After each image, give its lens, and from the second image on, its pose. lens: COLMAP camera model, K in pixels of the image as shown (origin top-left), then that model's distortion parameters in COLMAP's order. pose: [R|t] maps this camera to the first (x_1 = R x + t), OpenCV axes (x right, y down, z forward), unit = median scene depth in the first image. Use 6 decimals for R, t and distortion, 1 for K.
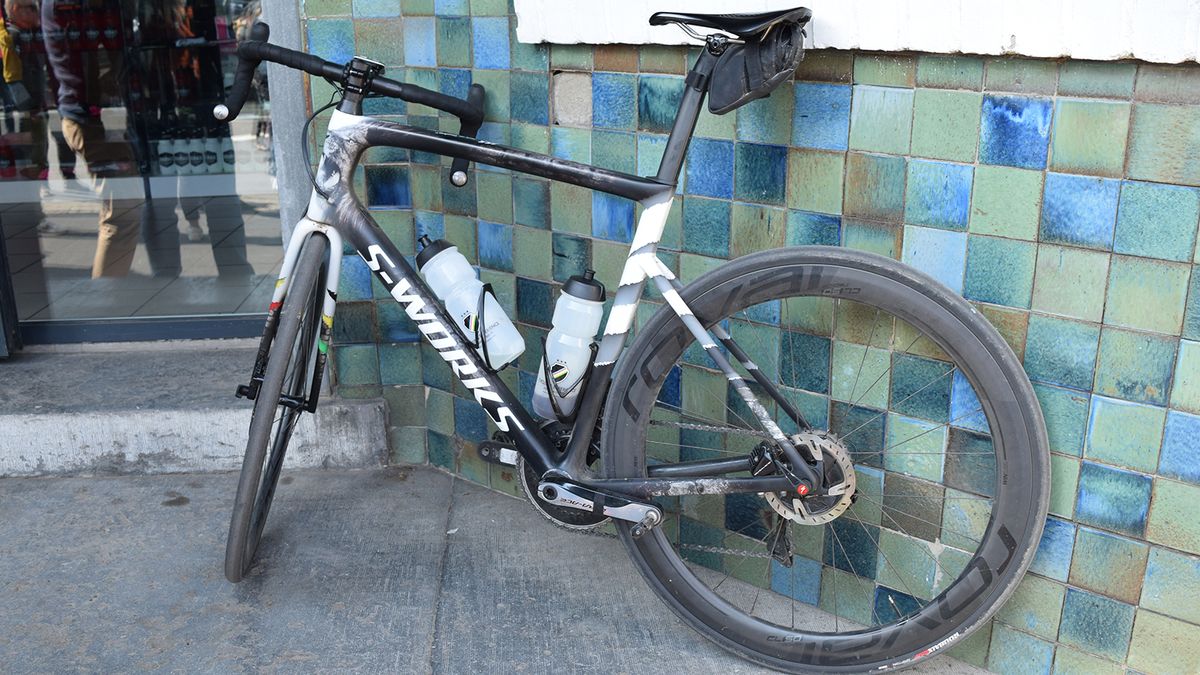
lens RADIAL K [[1128.9, 0, 600.0], [0, 1128.9, 337.5], [0, 0, 1]] dist [-0.084848, 0.016459]
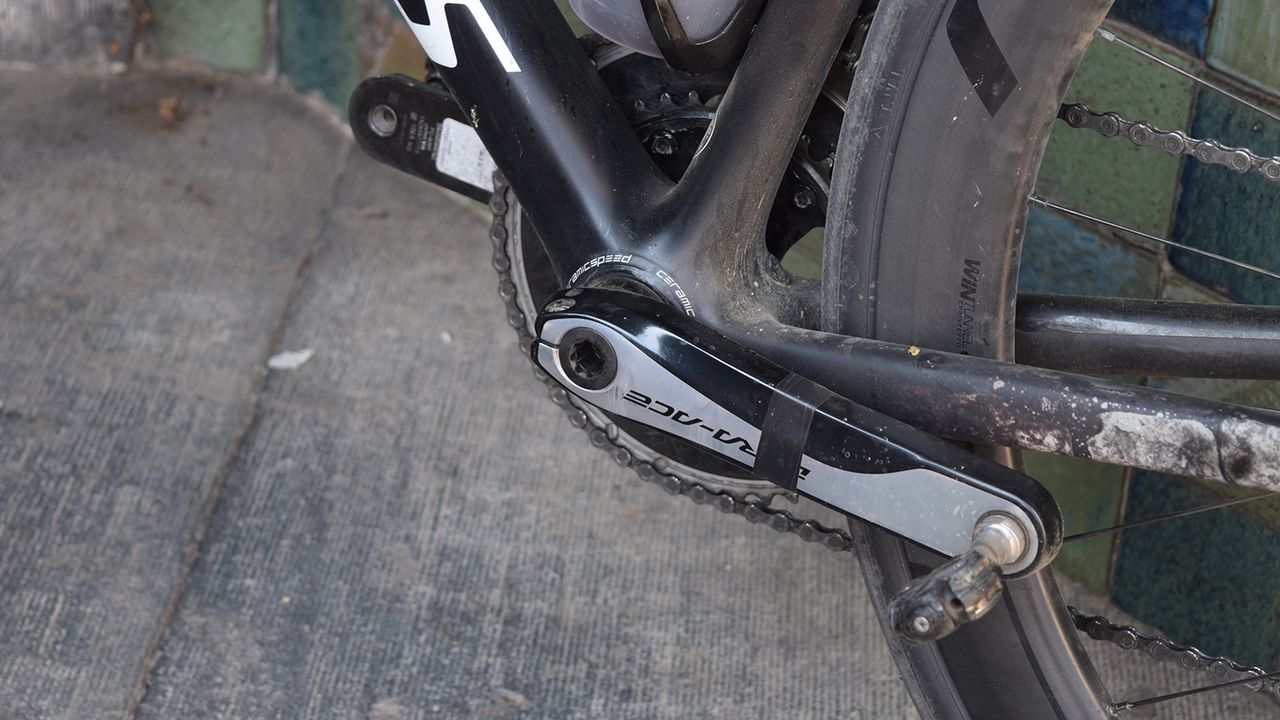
lens RADIAL K [[2918.8, 0, 640.0], [0, 2918.8, 360.0], [0, 0, 1]] dist [0.050888, 0.159173]
pose [[0.985131, 0.142023, -0.096674, 0.026004], [-0.114931, 0.963038, 0.243614, -0.011574], [0.127699, -0.228881, 0.965042, 0.425692]]
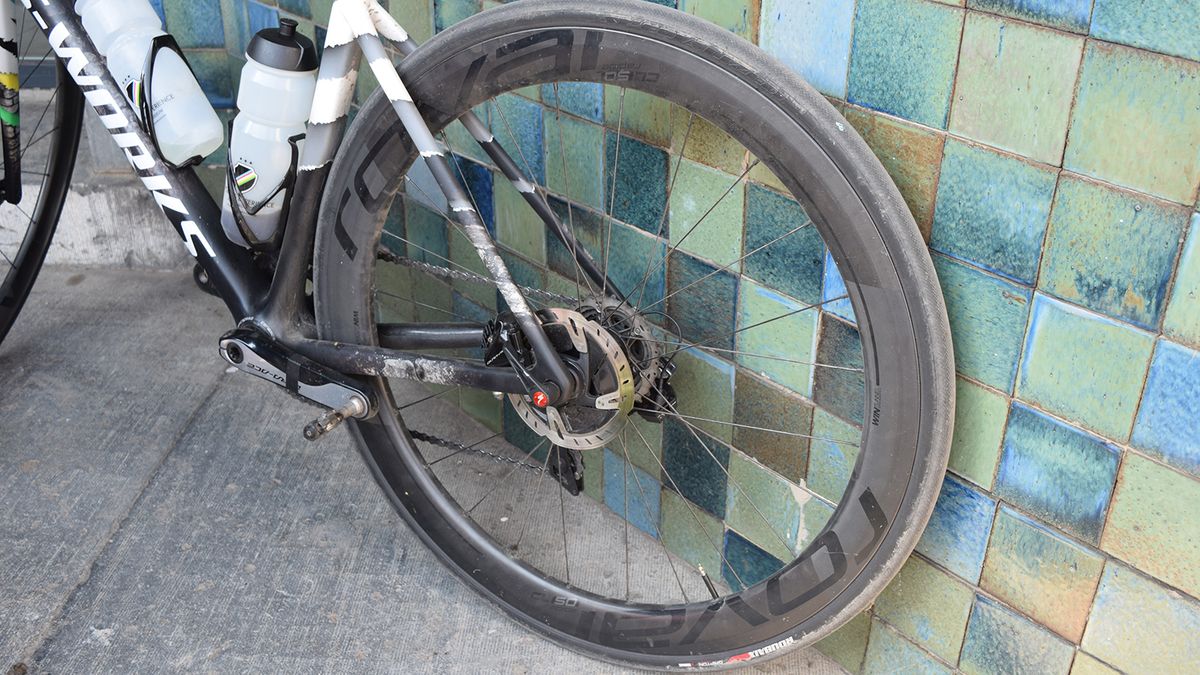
lens RADIAL K [[1210.1, 0, 600.0], [0, 1210.1, 337.5], [0, 0, 1]] dist [-0.075879, 0.013838]
pose [[0.987379, 0.086377, -0.132746, 0.277045], [-0.058212, 0.977442, 0.203023, -0.032756], [0.147288, -0.192733, 0.970134, 0.337468]]
